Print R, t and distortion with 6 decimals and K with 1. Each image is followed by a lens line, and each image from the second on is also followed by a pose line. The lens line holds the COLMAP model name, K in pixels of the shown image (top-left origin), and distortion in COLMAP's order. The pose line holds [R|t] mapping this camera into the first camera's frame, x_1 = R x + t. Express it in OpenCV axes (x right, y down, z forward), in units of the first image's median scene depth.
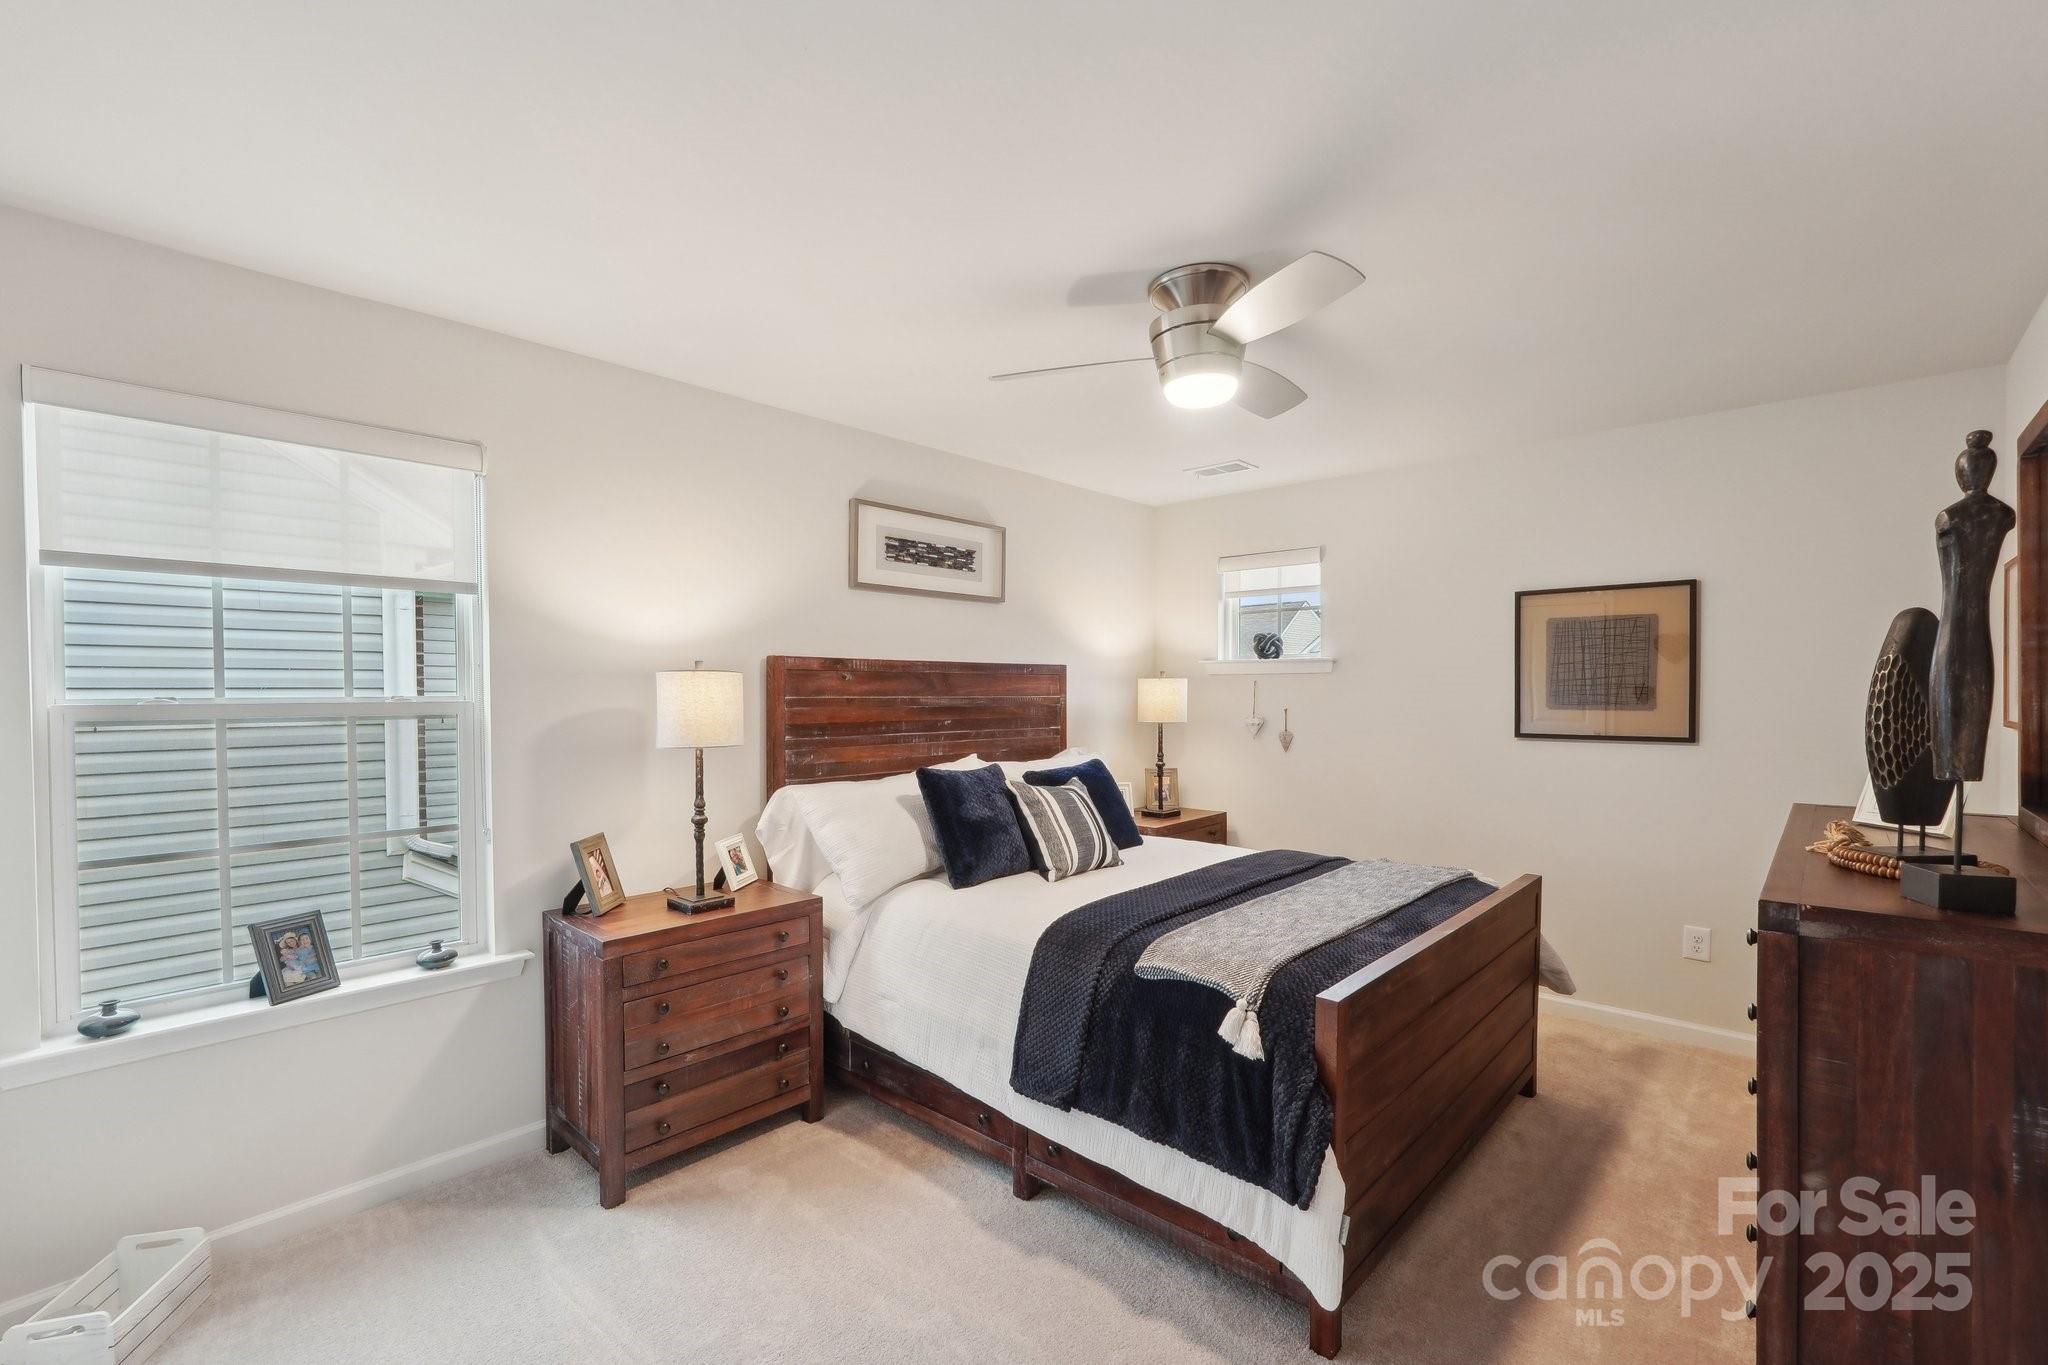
lens RADIAL K [[878.3, 0, 1028.9], [0, 878.3, 704.9], [0, 0, 1]] dist [-0.000810, 0.000130]
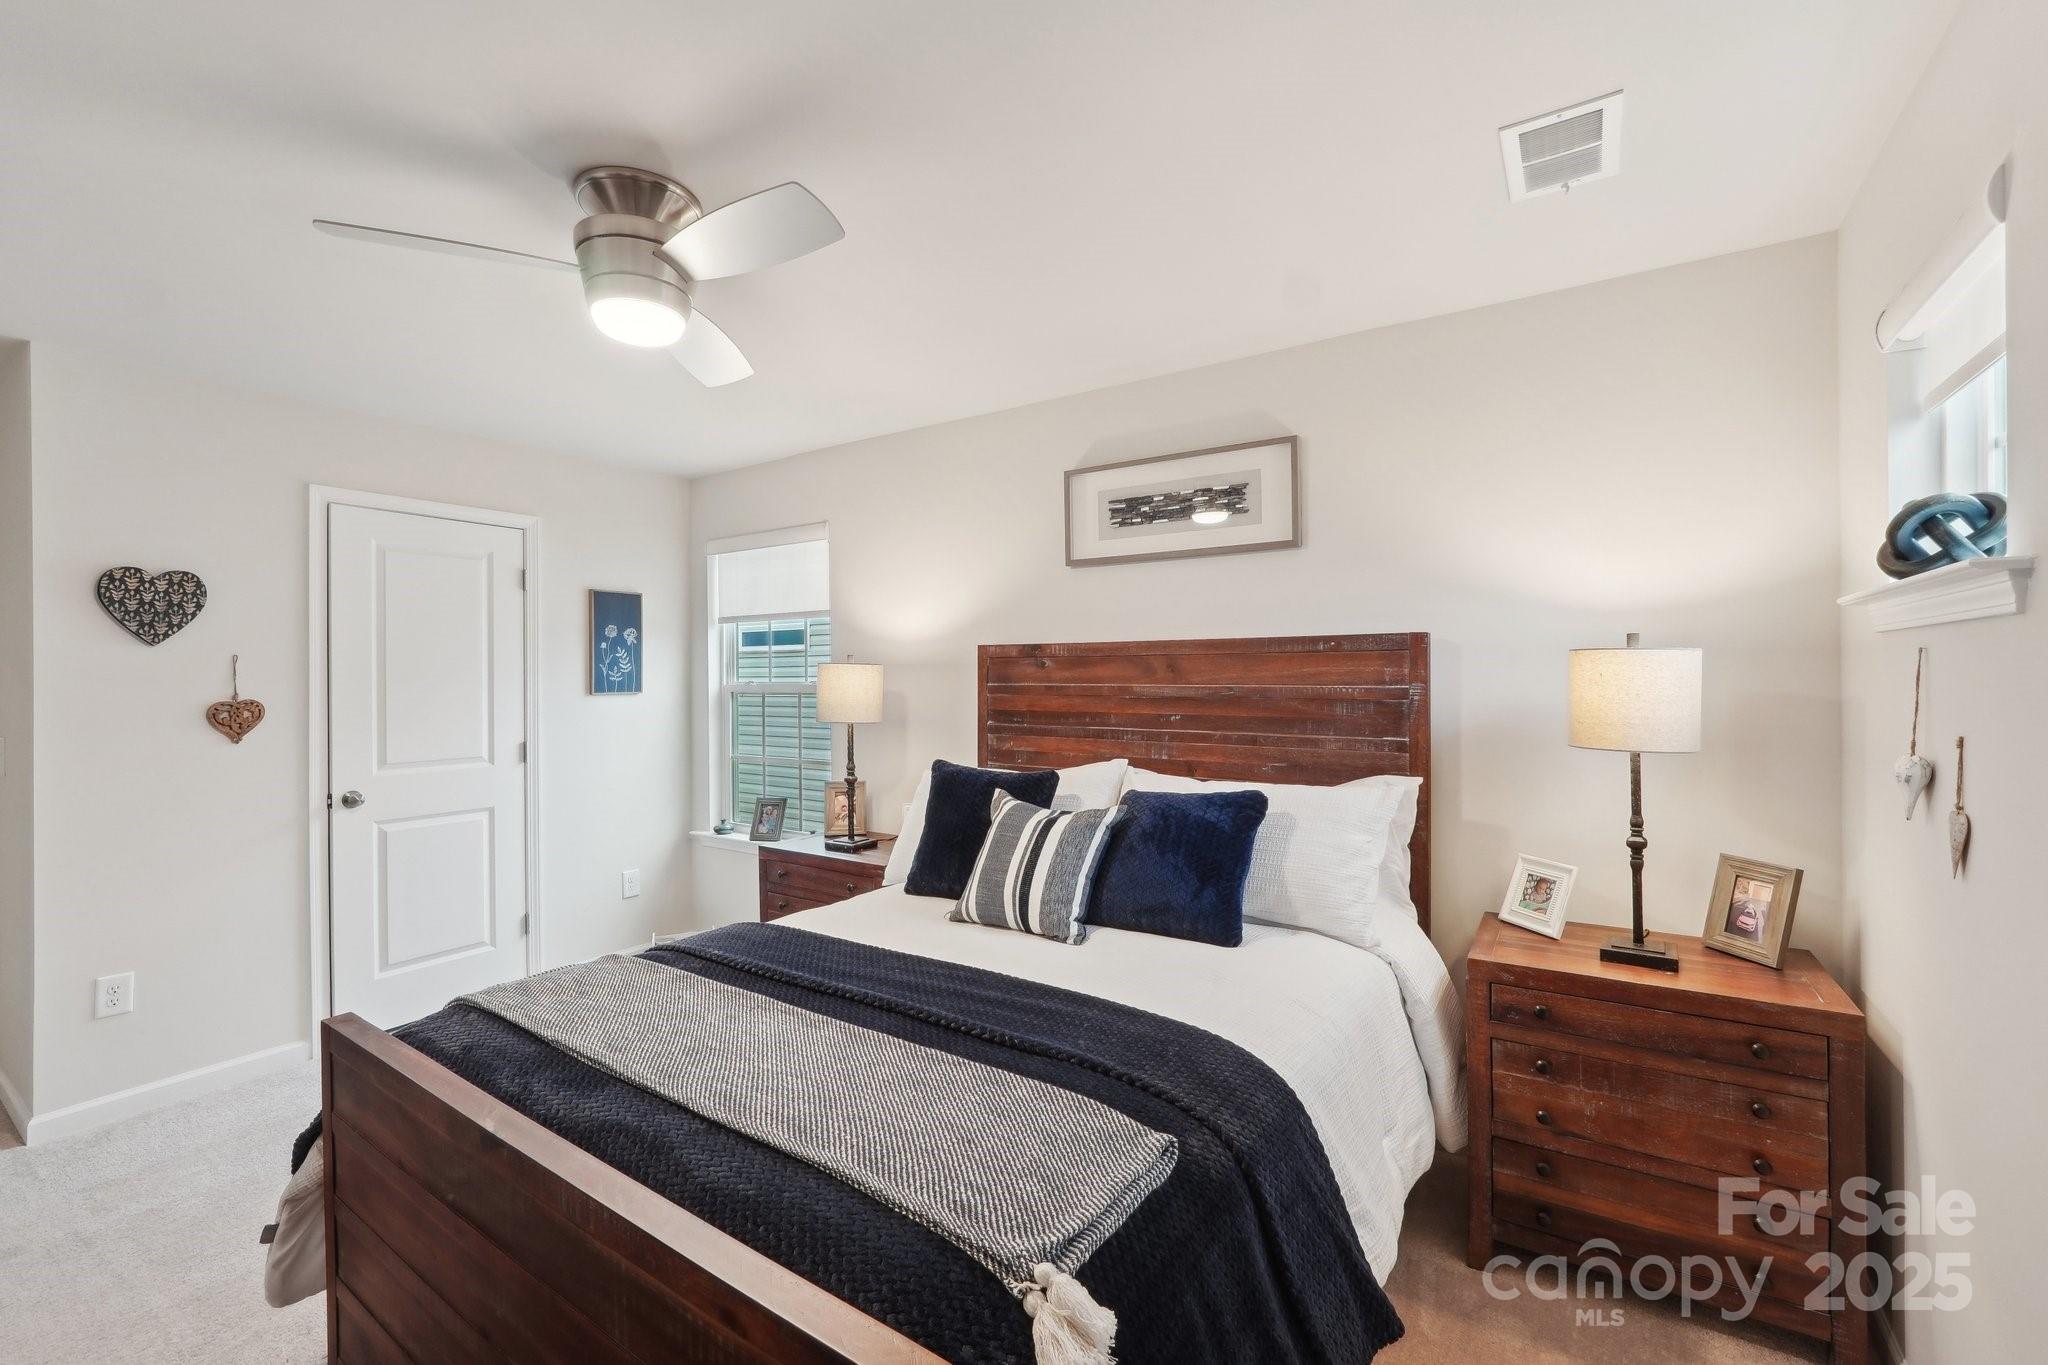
lens RADIAL K [[889.7, 0, 1024.0], [0, 889.7, 682.5], [0, 0, 1]] dist [0.019483, 0.000056]
pose [[0.134821, 0.008537, -0.990833, 0.743773], [-0.011312, 0.999911, 0.007076, -0.017655], [0.990805, 0.010255, 0.134906, 0.842609]]
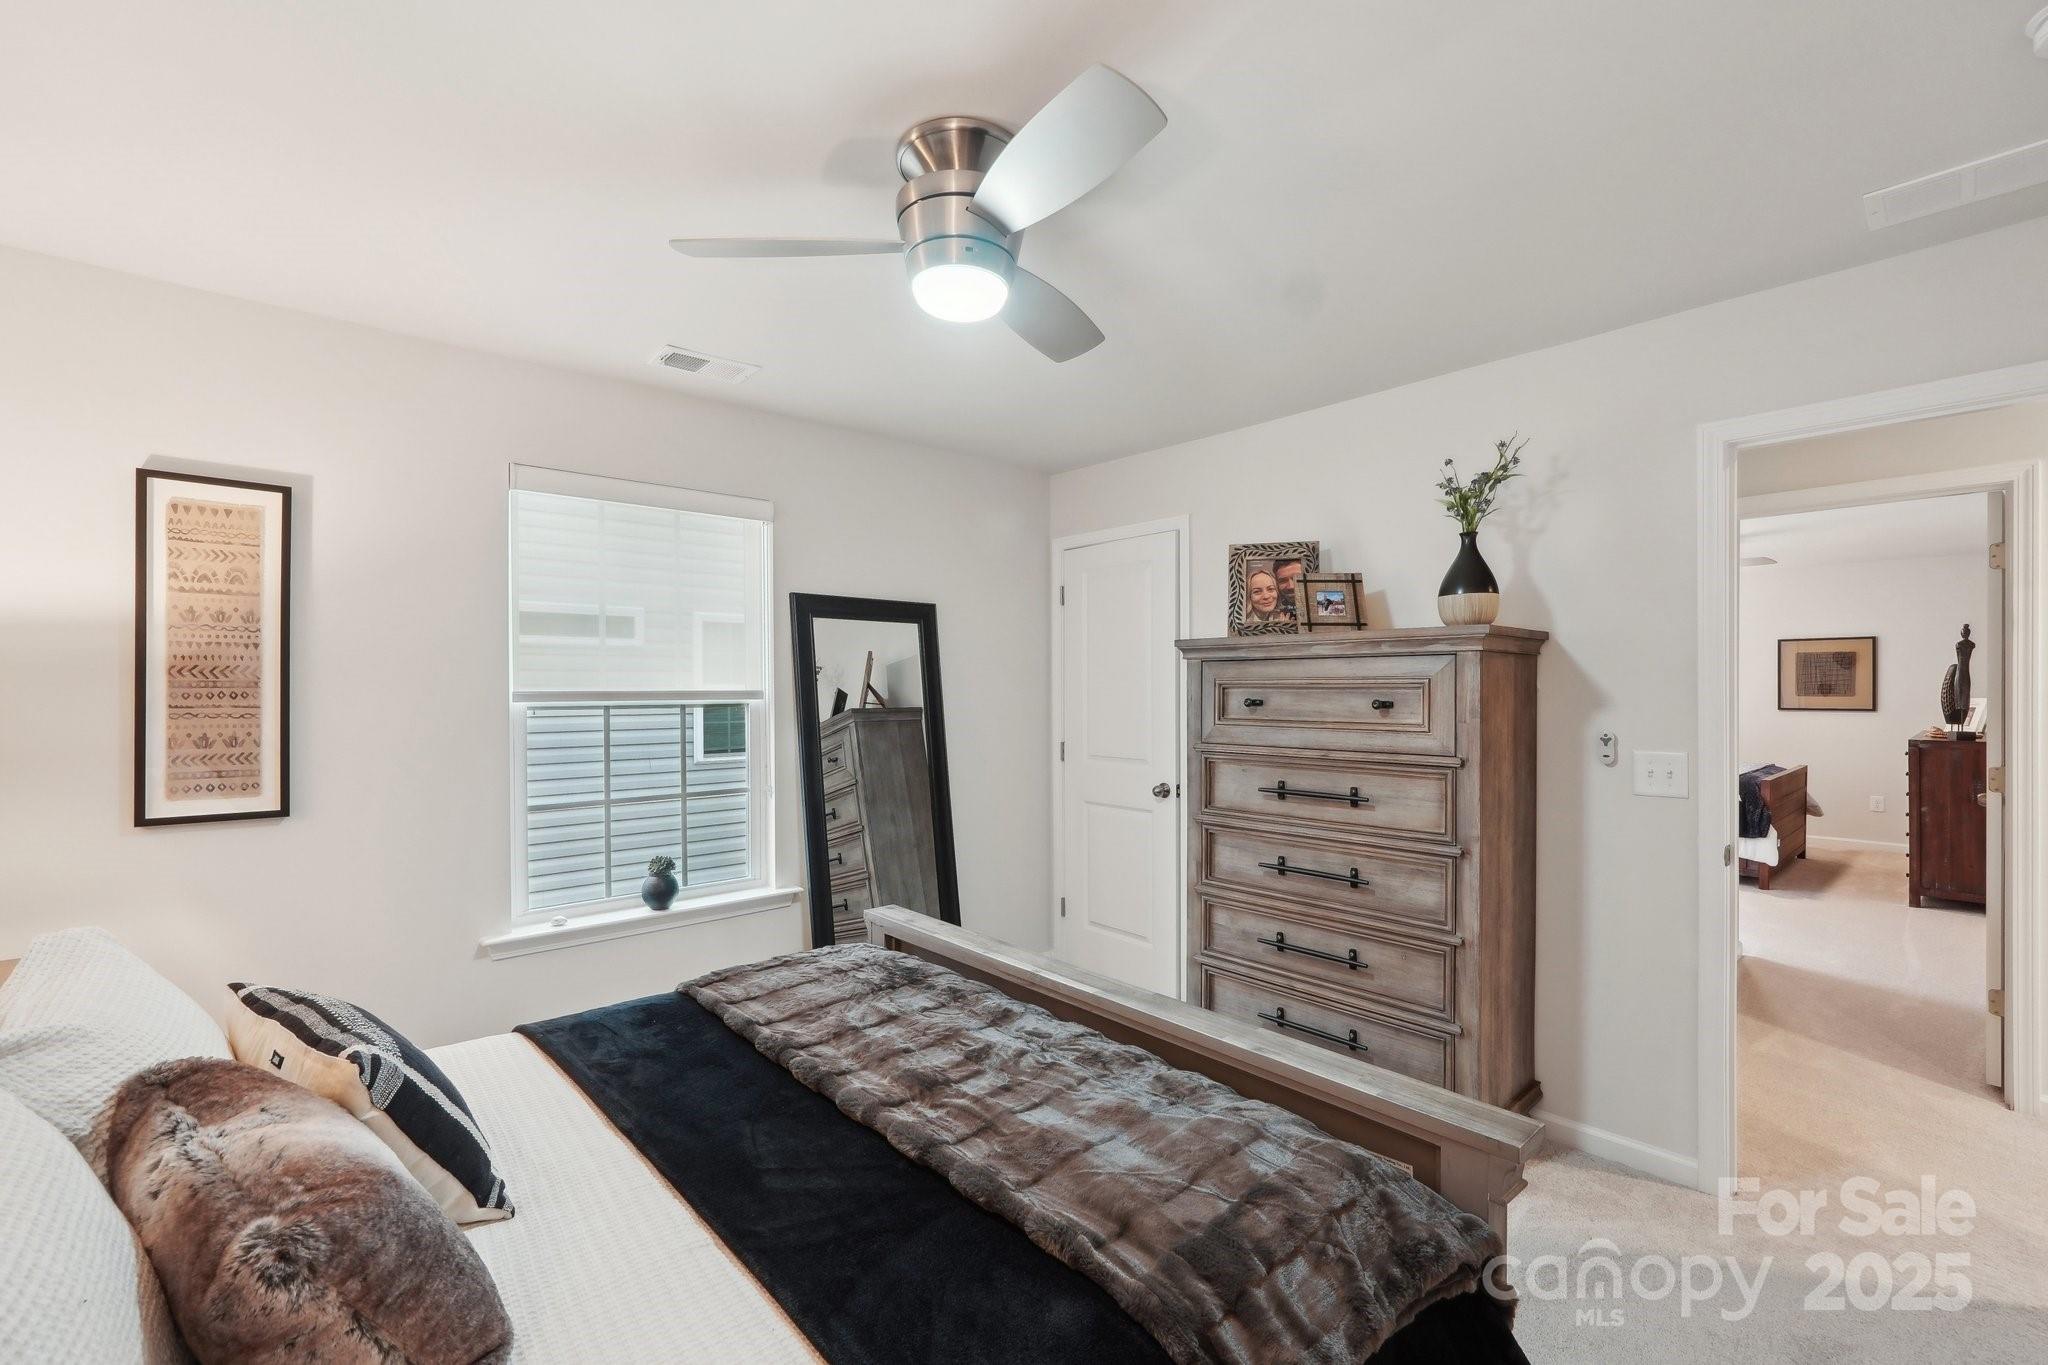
lens RADIAL K [[874.1, 0, 996.8], [0, 874.1, 684.6], [0, 0, 1]] dist [0.000845, 0.000220]
pose [[0.993327, 0.001312, -0.115321, -0.125937], [-0.003466, 0.999823, -0.018479, 0.002643], [0.115277, 0.018755, 0.993156, -0.153100]]
